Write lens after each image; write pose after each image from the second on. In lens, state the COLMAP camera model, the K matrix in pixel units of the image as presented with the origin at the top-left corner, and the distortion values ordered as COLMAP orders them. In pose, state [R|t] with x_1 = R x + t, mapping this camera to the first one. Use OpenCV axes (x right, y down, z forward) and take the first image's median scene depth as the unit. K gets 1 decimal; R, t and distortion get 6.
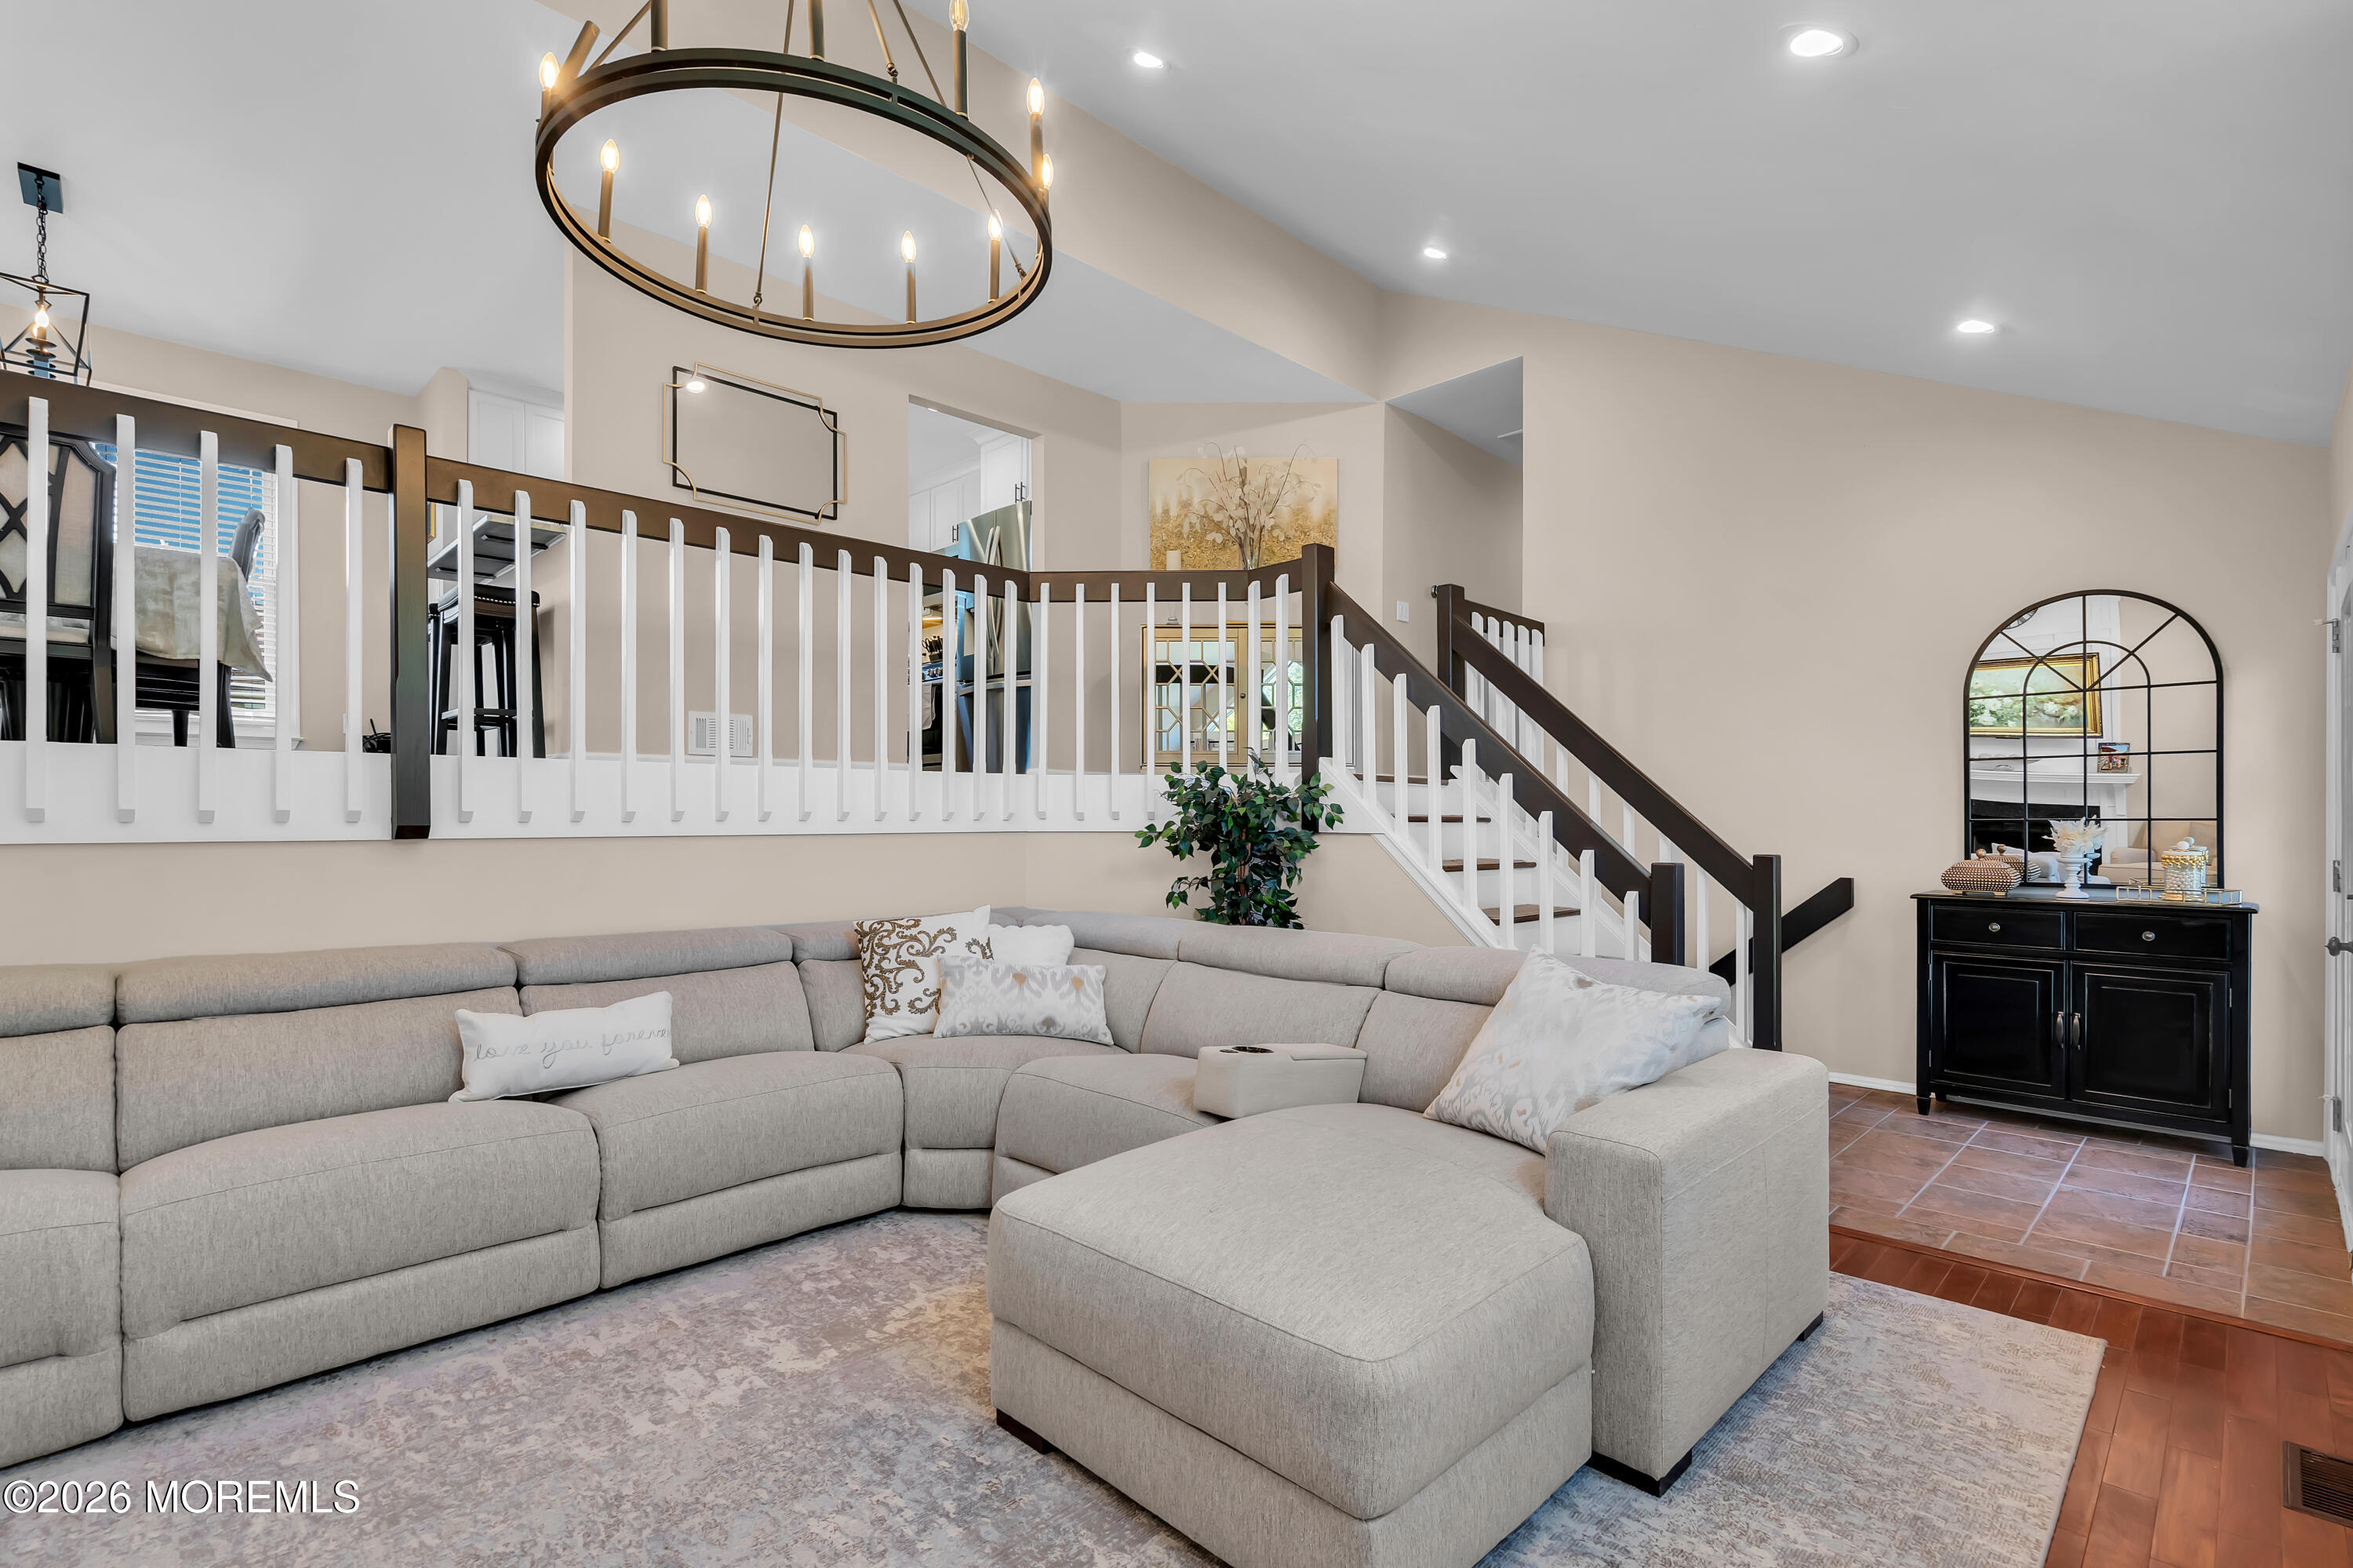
lens RADIAL K [[1080.1, 0, 1166.5], [0, 1080.1, 815.8], [0, 0, 1]] dist [-0.000588, 0.001335]
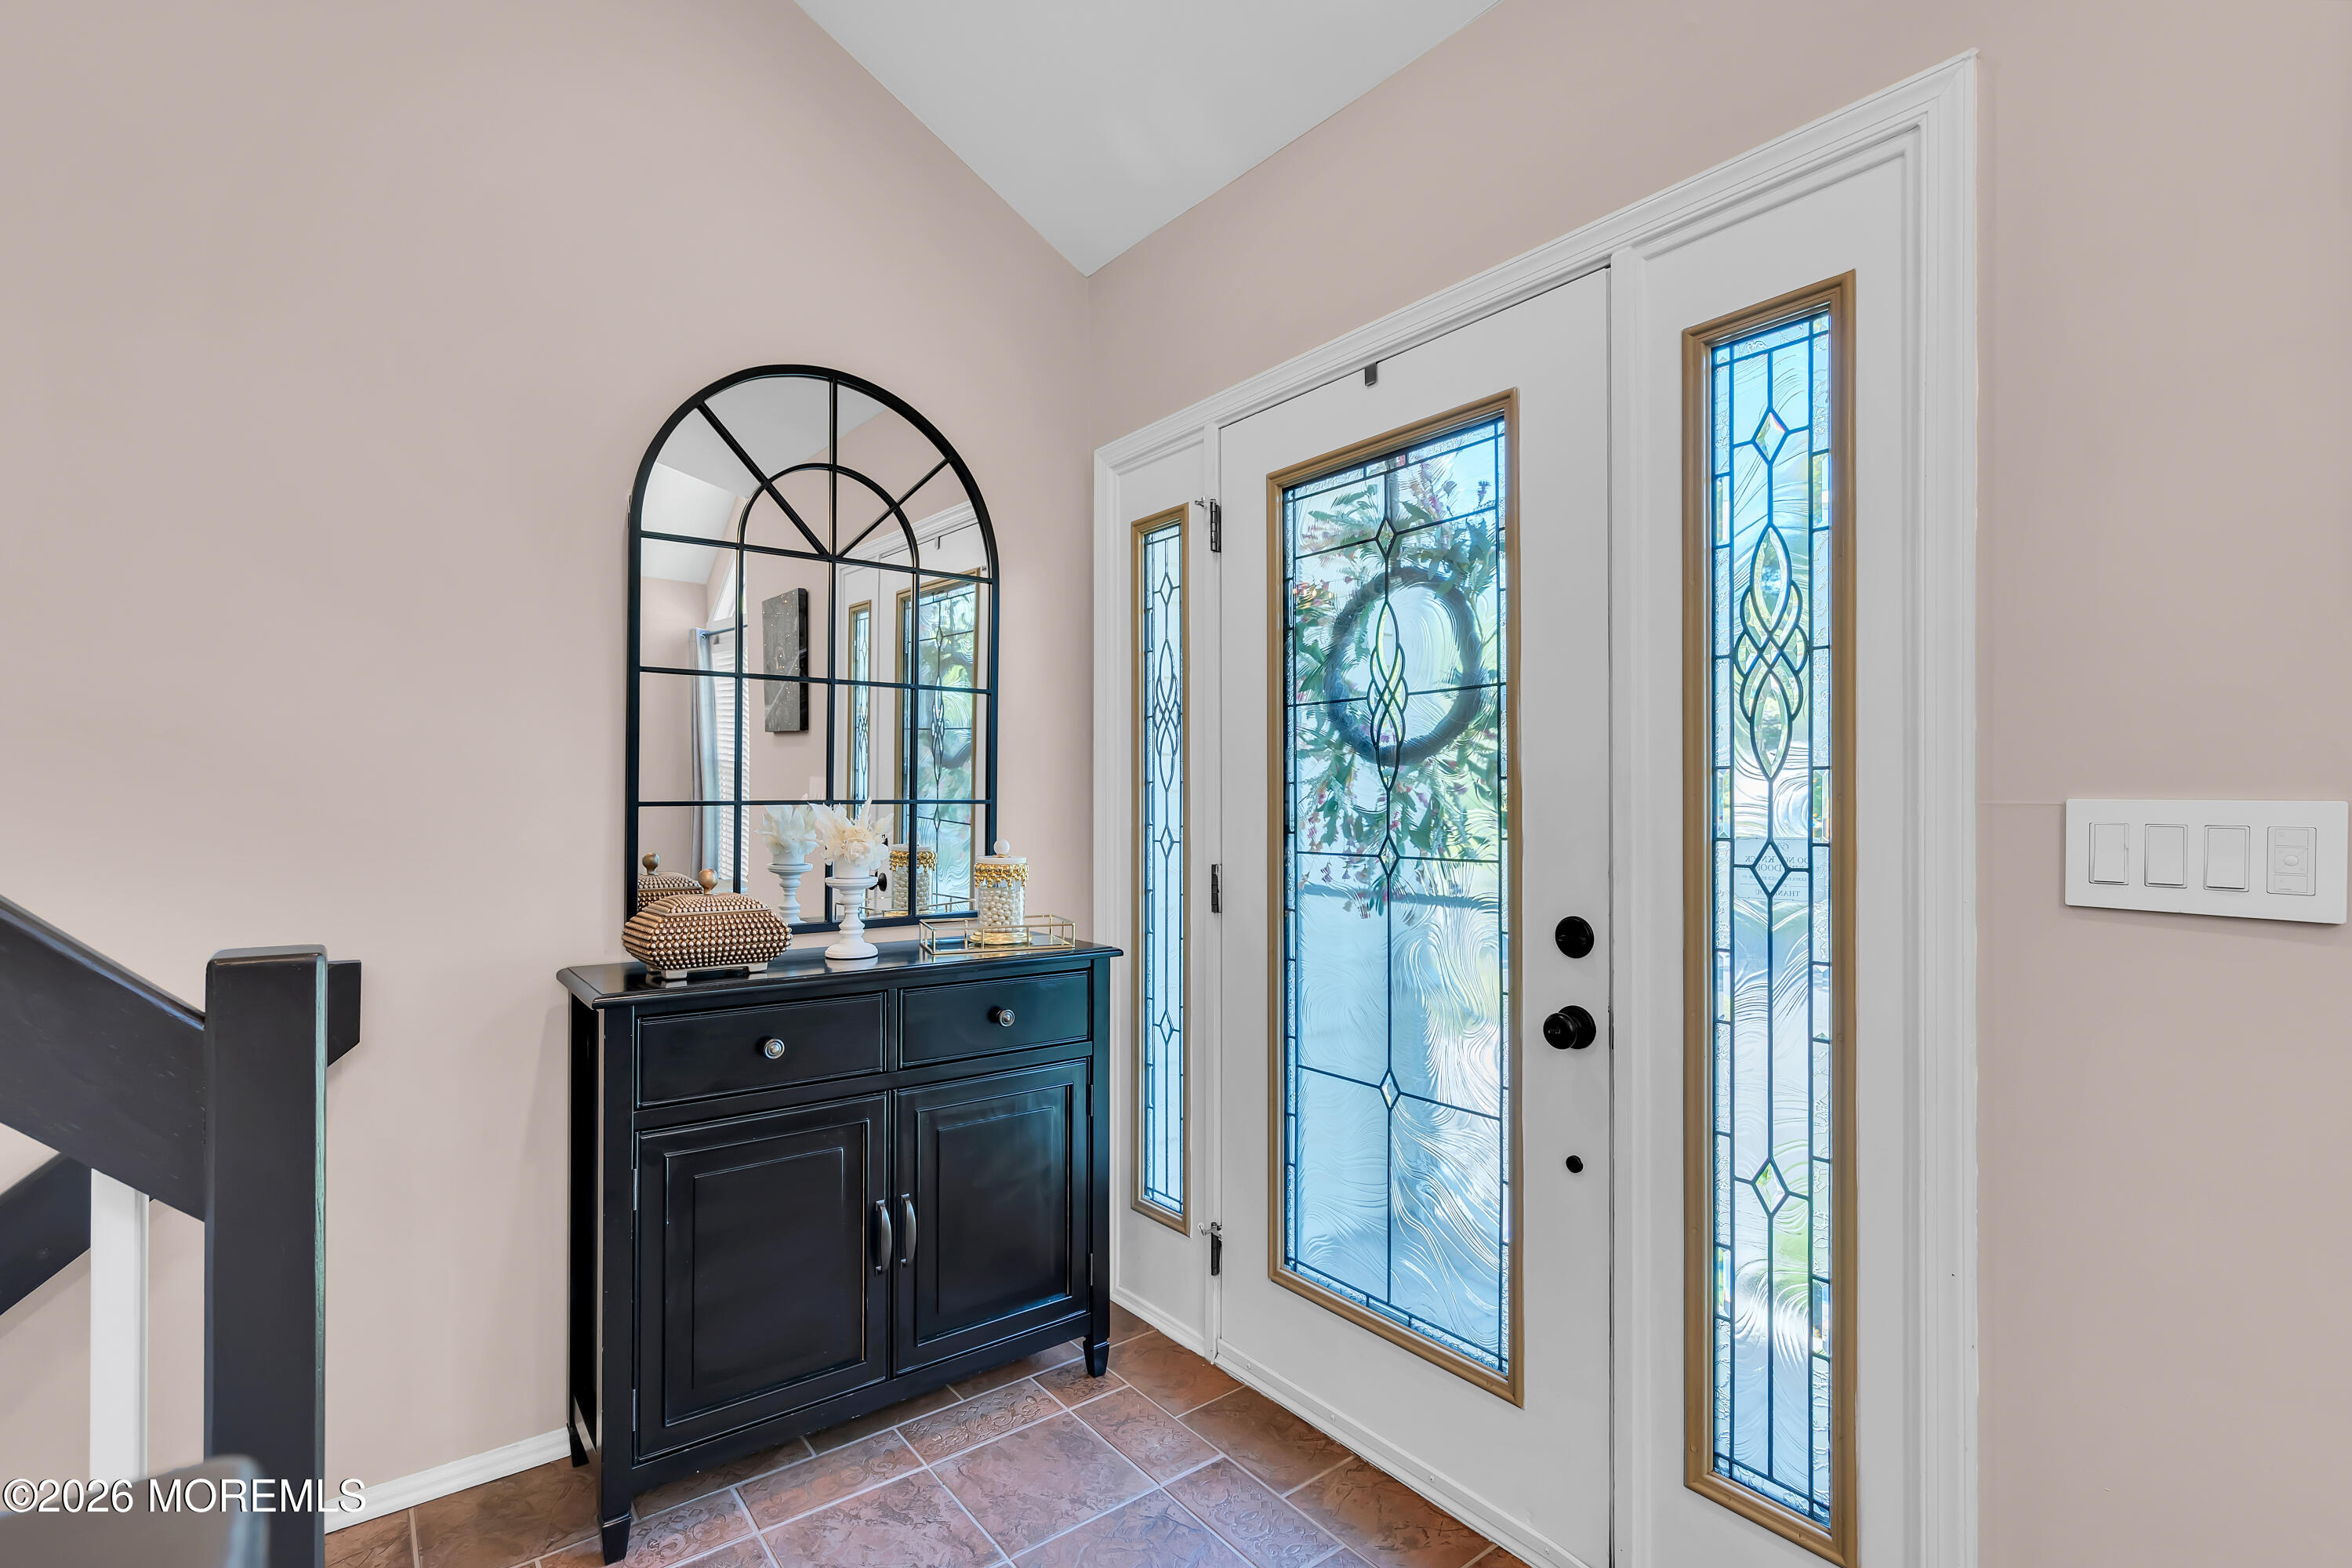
lens RADIAL K [[1085.1, 0, 1175.6], [0, 1085.1, 798.9], [0, 0, 1]] dist [0.004584, 0.001537]
pose [[0.119667, 0.013035, 0.992728, 0.409394], [-0.009596, 0.999882, -0.011972, 0.008783], [-0.992768, -0.008094, 0.119778, 0.927999]]
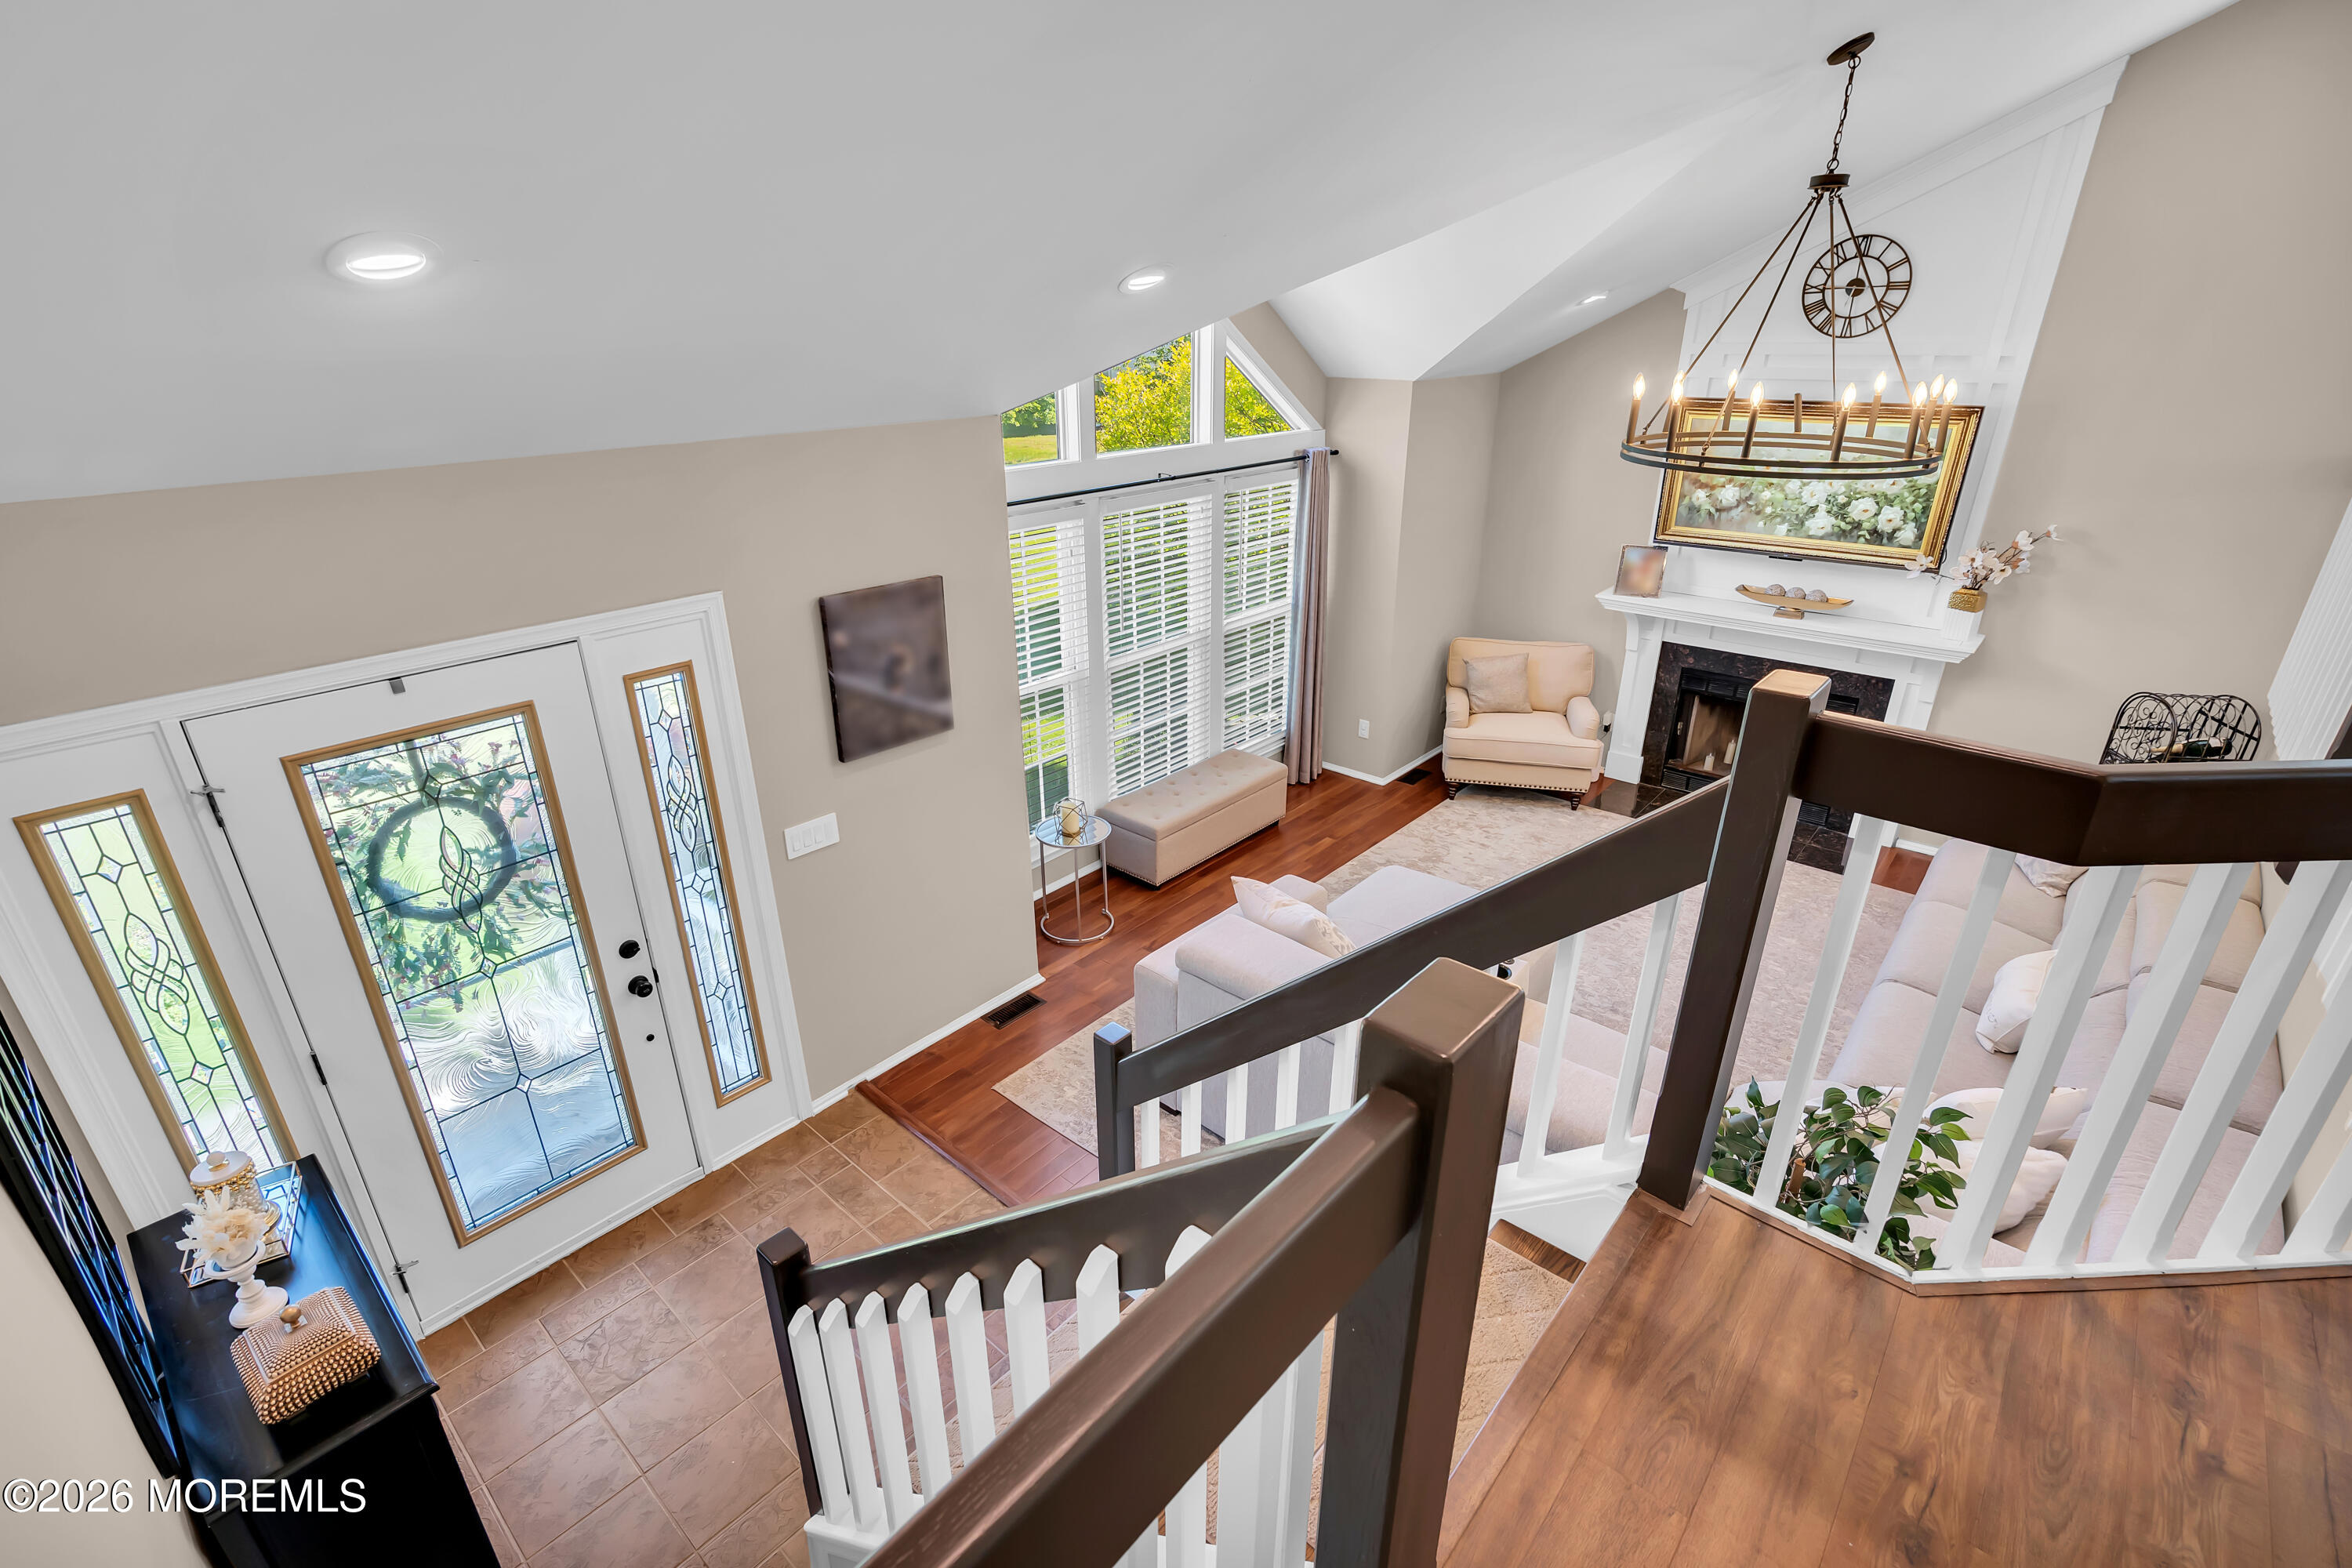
lens RADIAL K [[1085.1, 0, 1175.6], [0, 1085.1, 798.9], [0, 0, 1]] dist [0.004584, 0.001537]
pose [[-0.997715, 0.031715, -0.059663, 0.453778], [0.004967, 0.915037, 0.403340, -0.460786], [0.067386, 0.402122, -0.913103, 1.695260]]
